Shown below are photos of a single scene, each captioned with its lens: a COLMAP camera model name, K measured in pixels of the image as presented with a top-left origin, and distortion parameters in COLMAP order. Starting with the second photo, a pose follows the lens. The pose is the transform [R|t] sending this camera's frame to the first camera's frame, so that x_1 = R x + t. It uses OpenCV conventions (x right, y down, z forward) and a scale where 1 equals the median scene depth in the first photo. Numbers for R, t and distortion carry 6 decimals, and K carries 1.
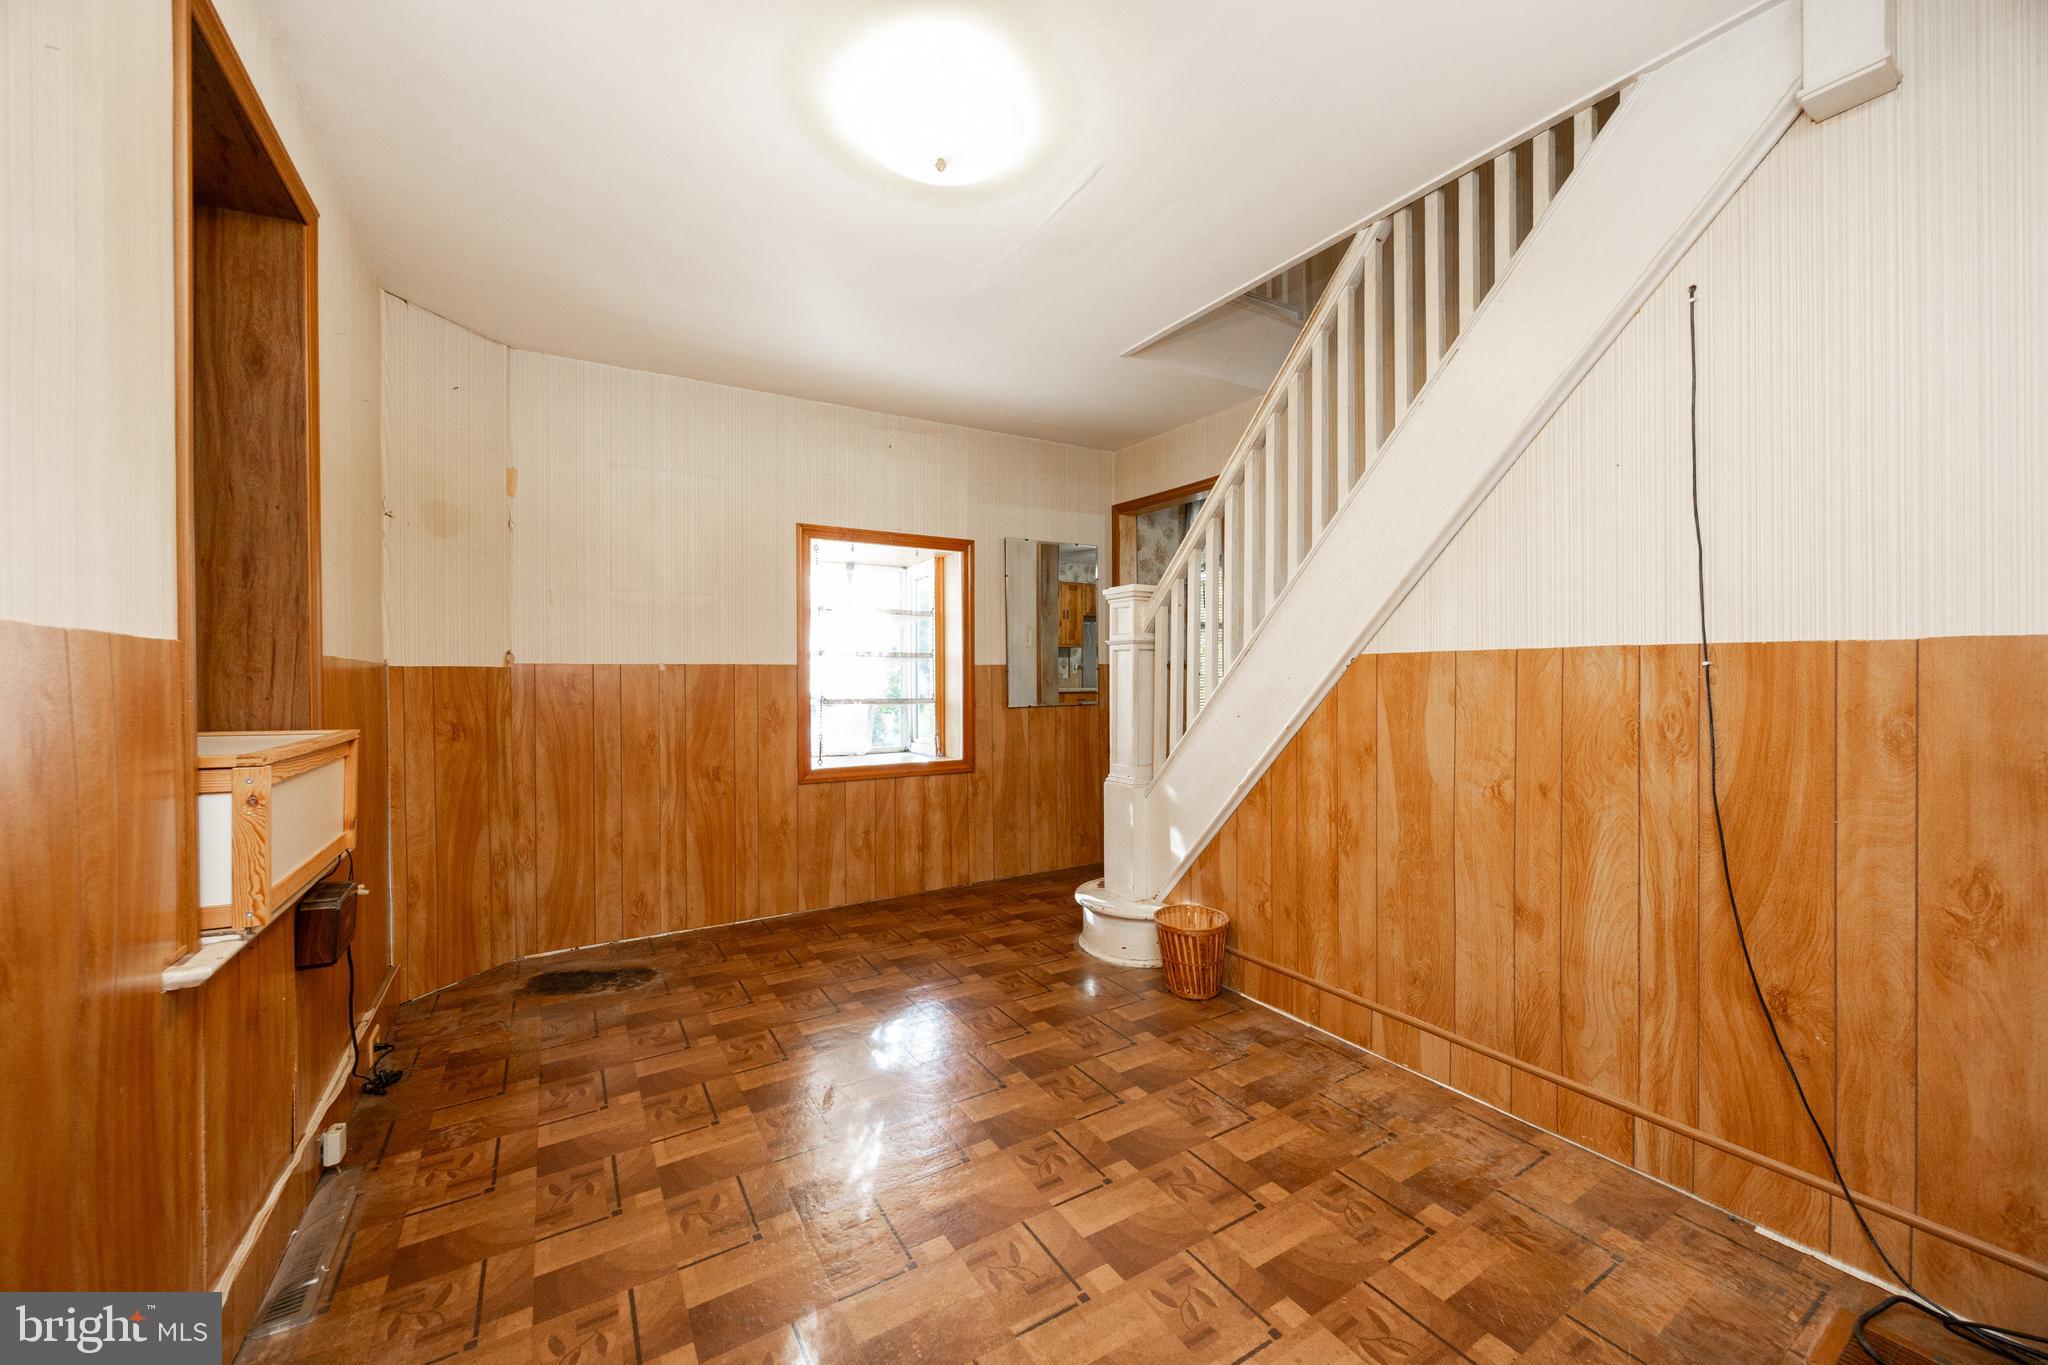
lens RADIAL K [[775.4, 0, 1024.0], [0, 775.4, 682.5], [0, 0, 1]] dist [-0.001285, -0.000100]
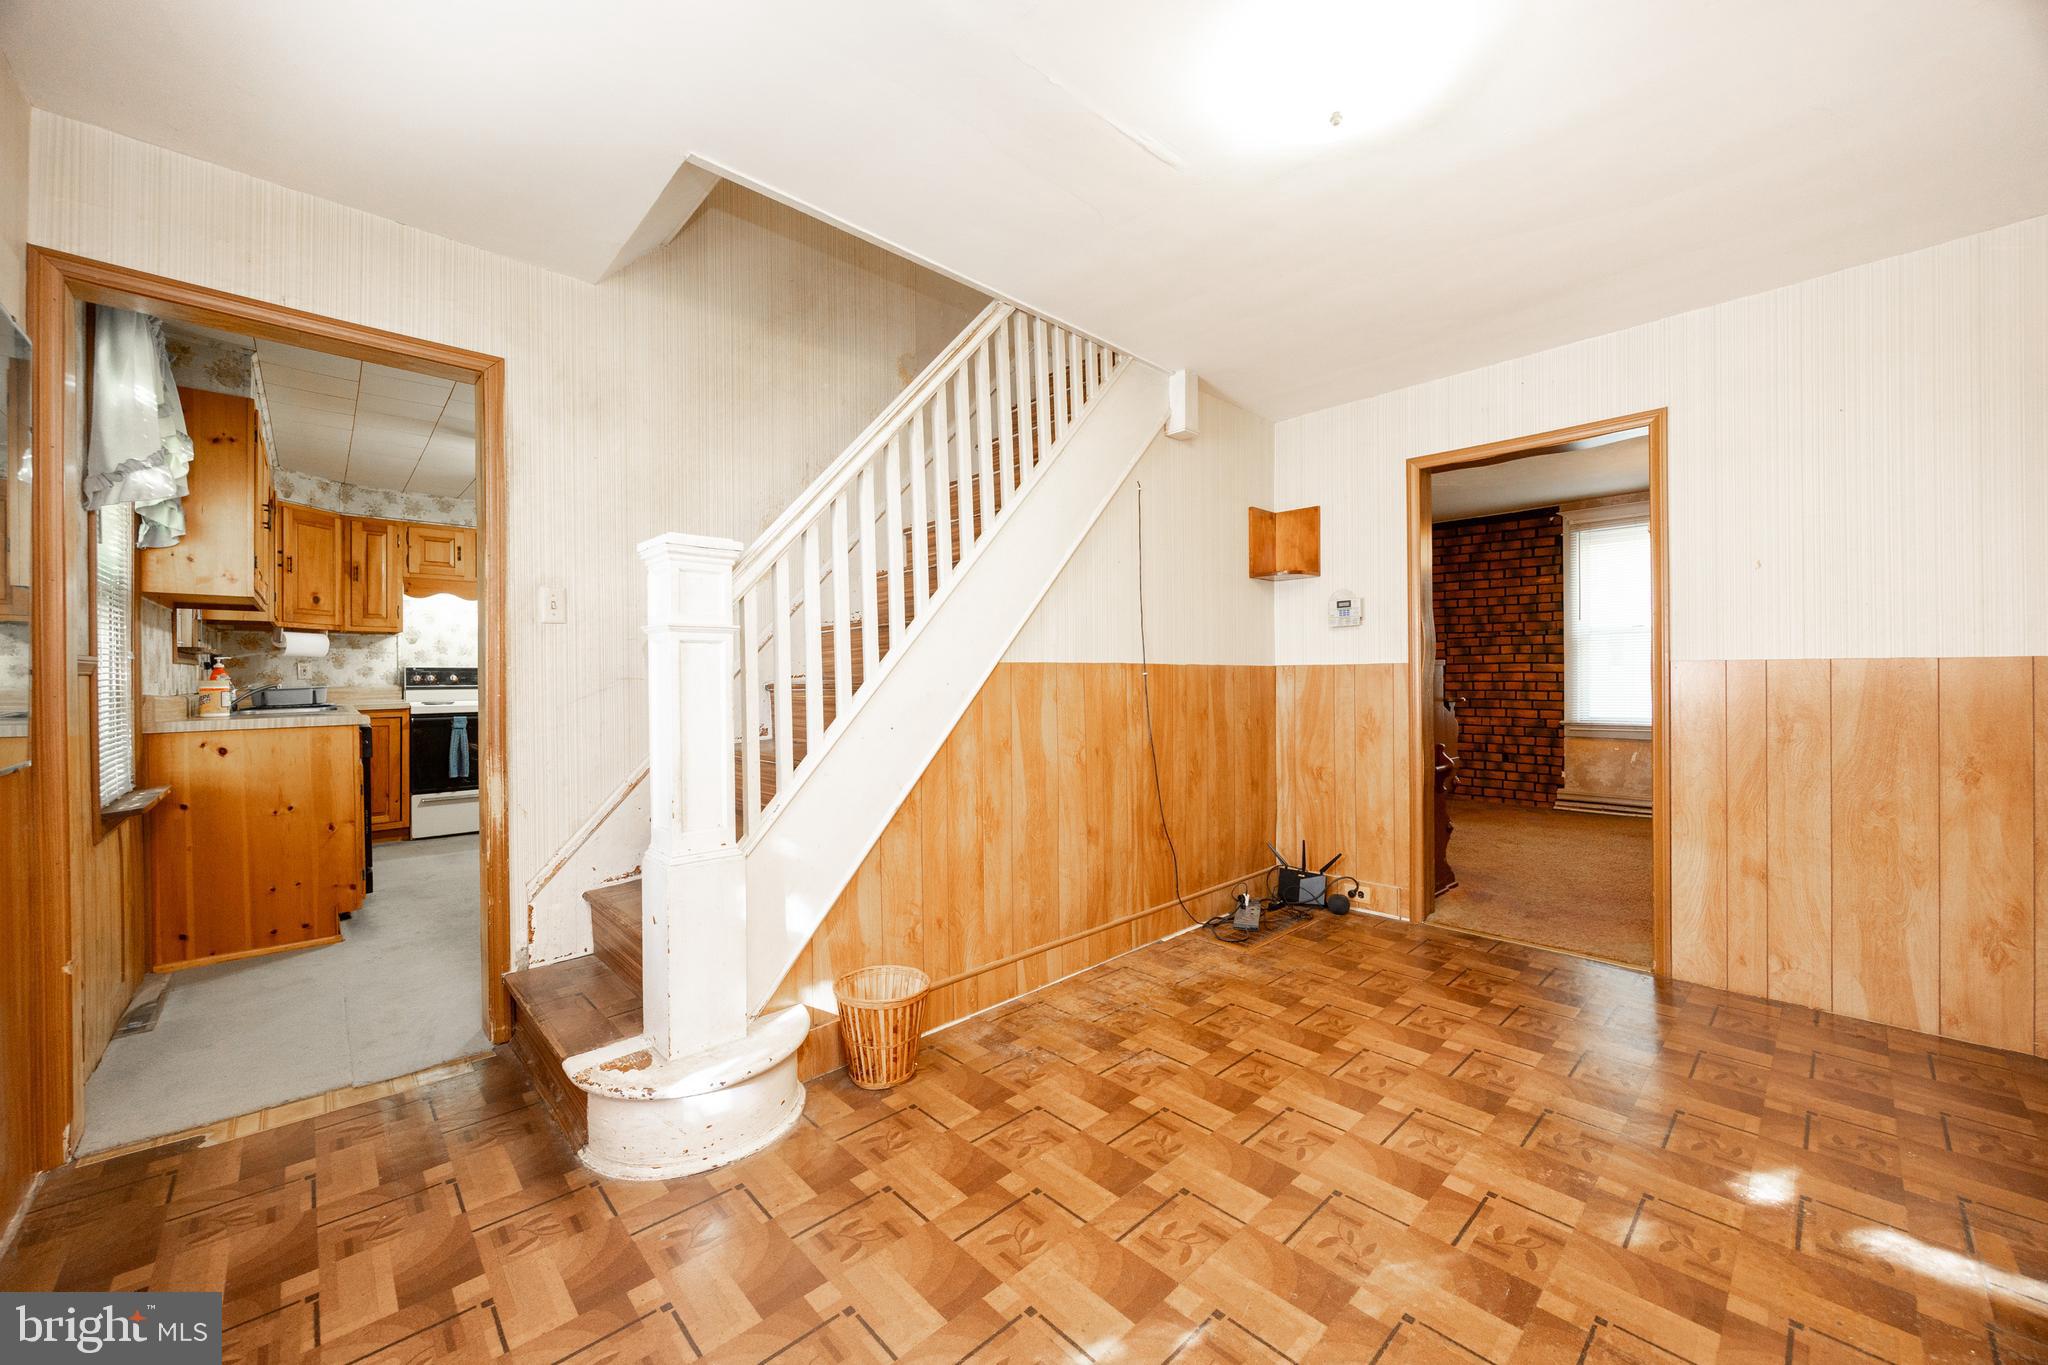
lens RADIAL K [[776.2, 0, 1033.2], [0, 776.2, 676.1], [0, 0, 1]] dist [-0.001601, -0.000006]
pose [[-0.207090, 0.007329, 0.978294, -0.769205], [0.018720, 0.999819, -0.003528, -0.011641], [-0.978143, 0.017583, -0.207190, 1.285679]]
